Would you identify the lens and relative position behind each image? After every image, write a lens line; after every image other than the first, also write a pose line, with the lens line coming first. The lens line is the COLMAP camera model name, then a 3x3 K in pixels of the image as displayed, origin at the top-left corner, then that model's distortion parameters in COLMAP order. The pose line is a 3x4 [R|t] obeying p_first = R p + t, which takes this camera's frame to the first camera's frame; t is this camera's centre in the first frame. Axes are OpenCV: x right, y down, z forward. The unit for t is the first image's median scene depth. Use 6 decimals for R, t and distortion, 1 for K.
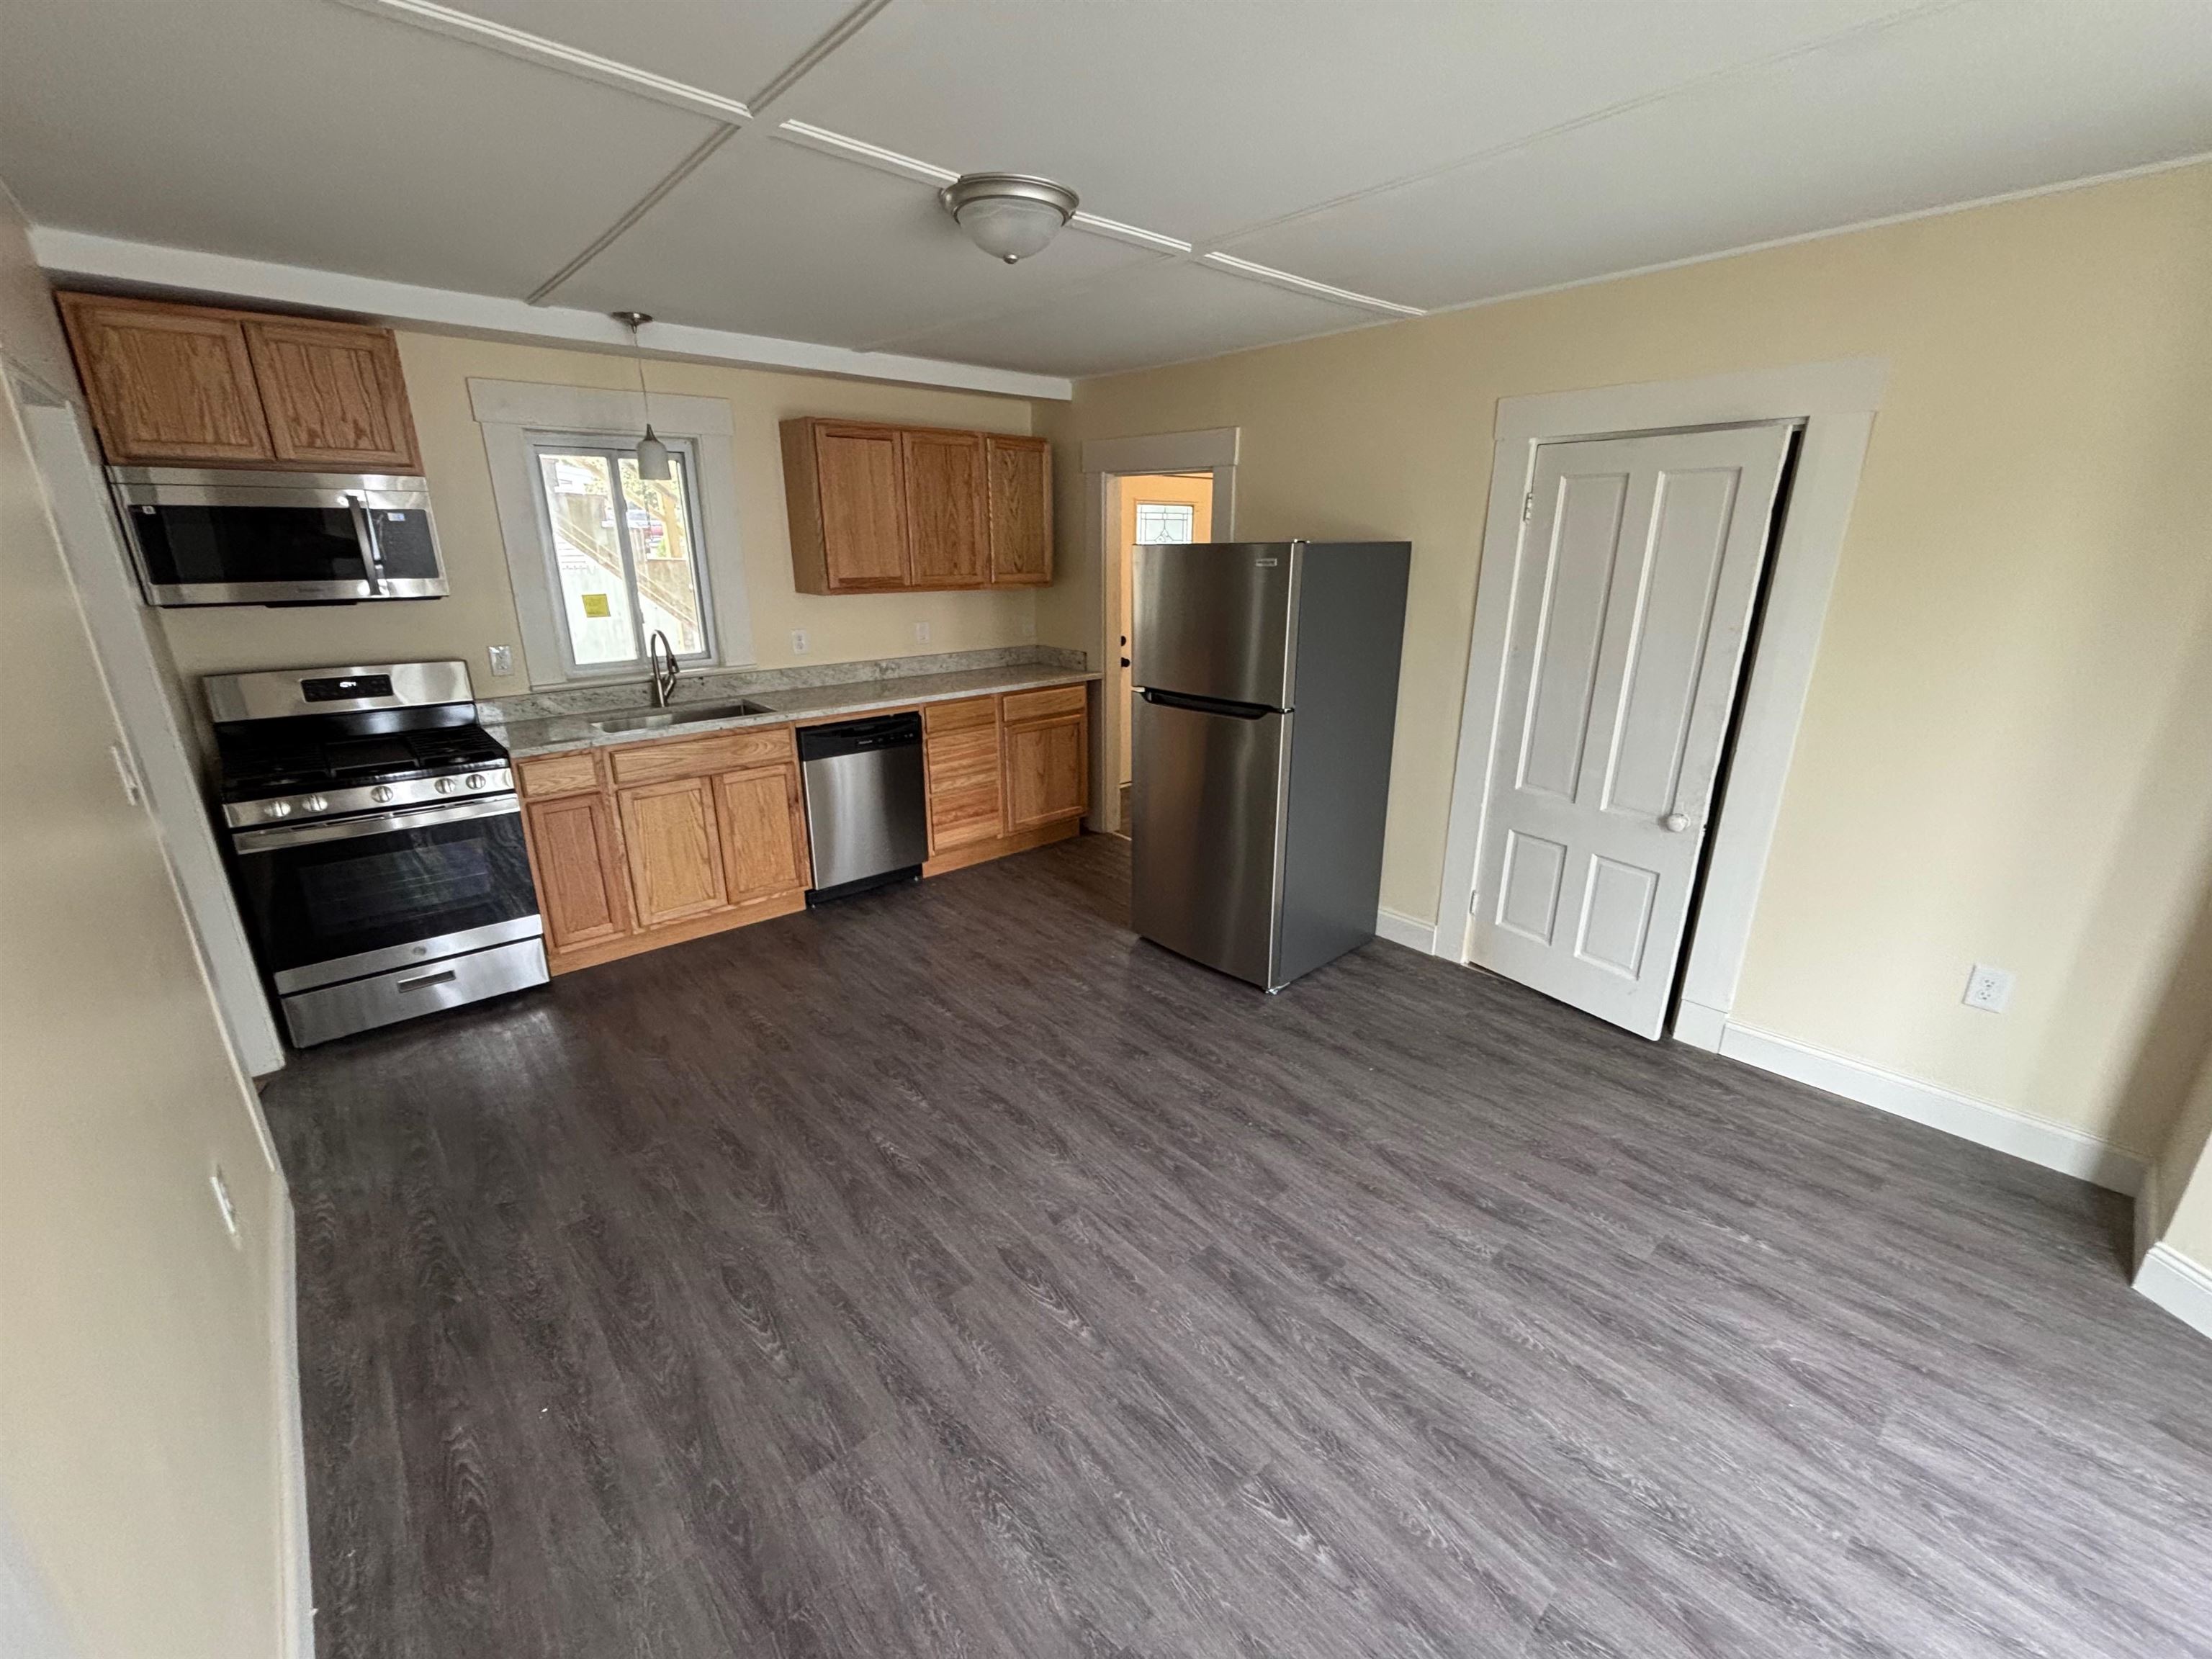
lens RADIAL K [[902.8, 0, 1104.5], [0, 902.8, 827.9], [0, 0, 1]] dist [-0.003756, -0.000046]
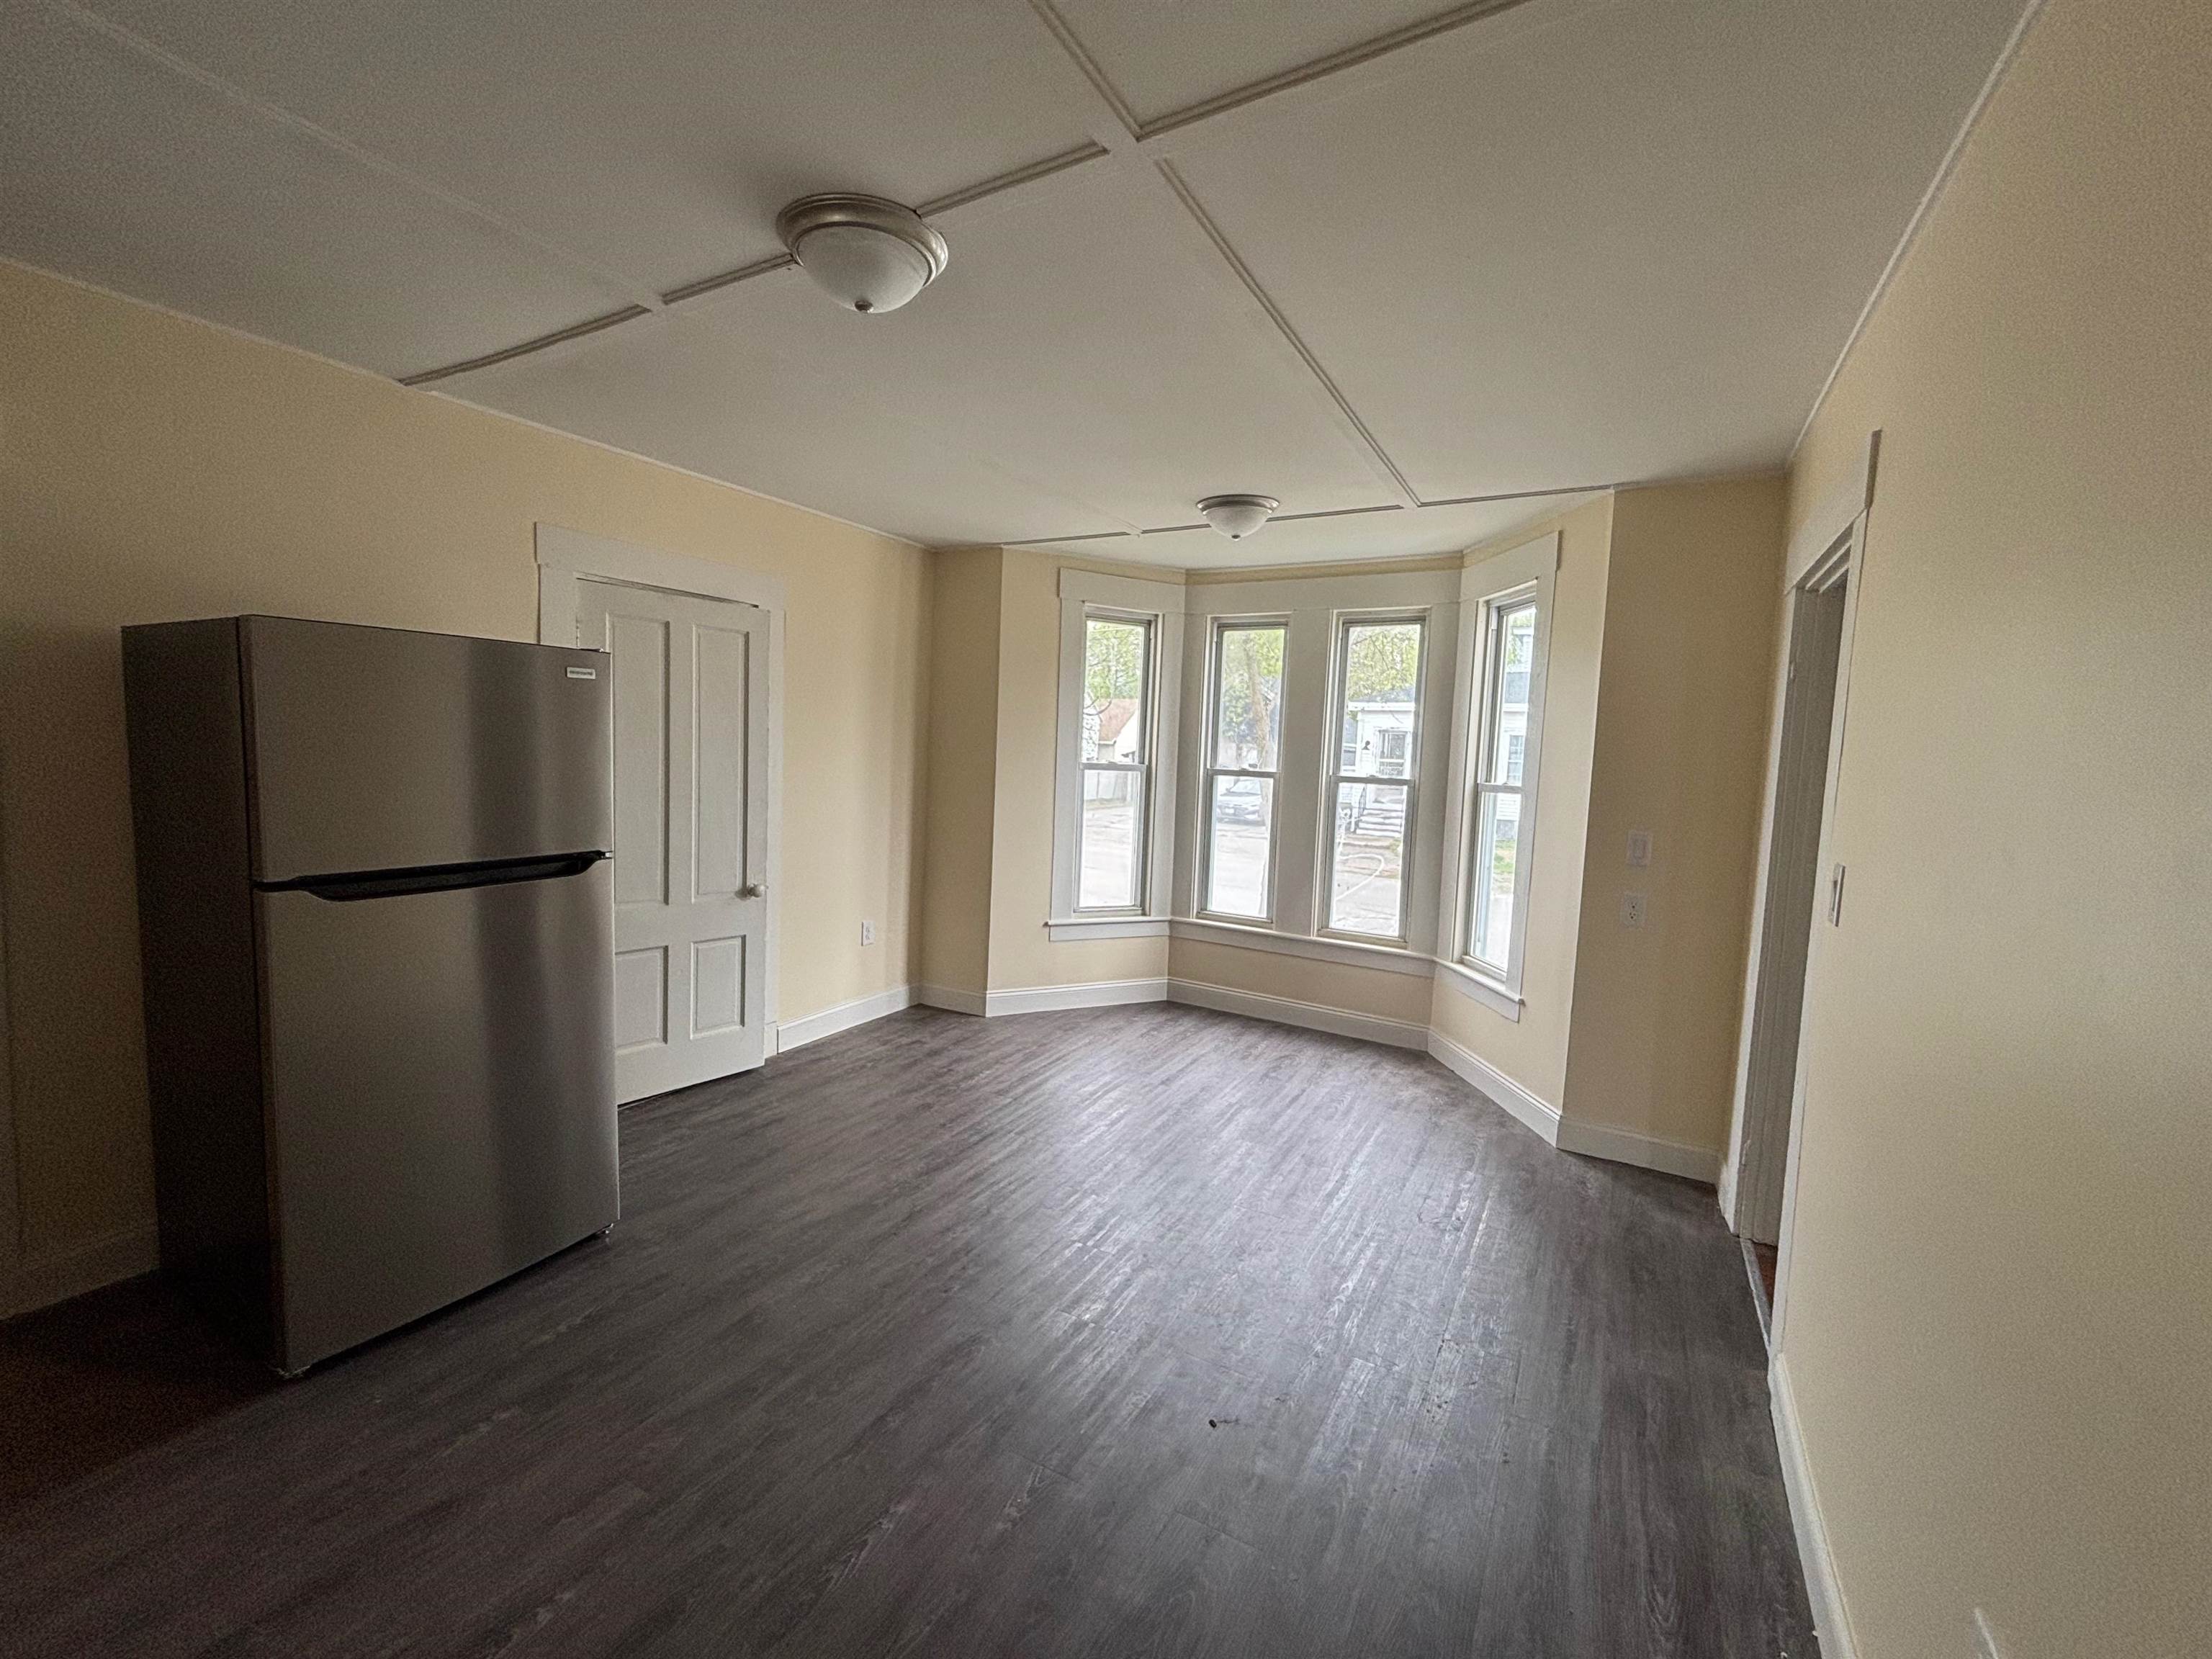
lens RADIAL K [[902.8, 0, 1096.4], [0, 902.8, 835.9], [0, 0, 1]] dist [-0.003756, -0.000046]
pose [[-0.313614, -0.100261, 0.944243, -0.603834], [0.261999, 0.946671, 0.187537, -0.157597], [-0.912690, 0.306204, -0.270621, 0.719239]]
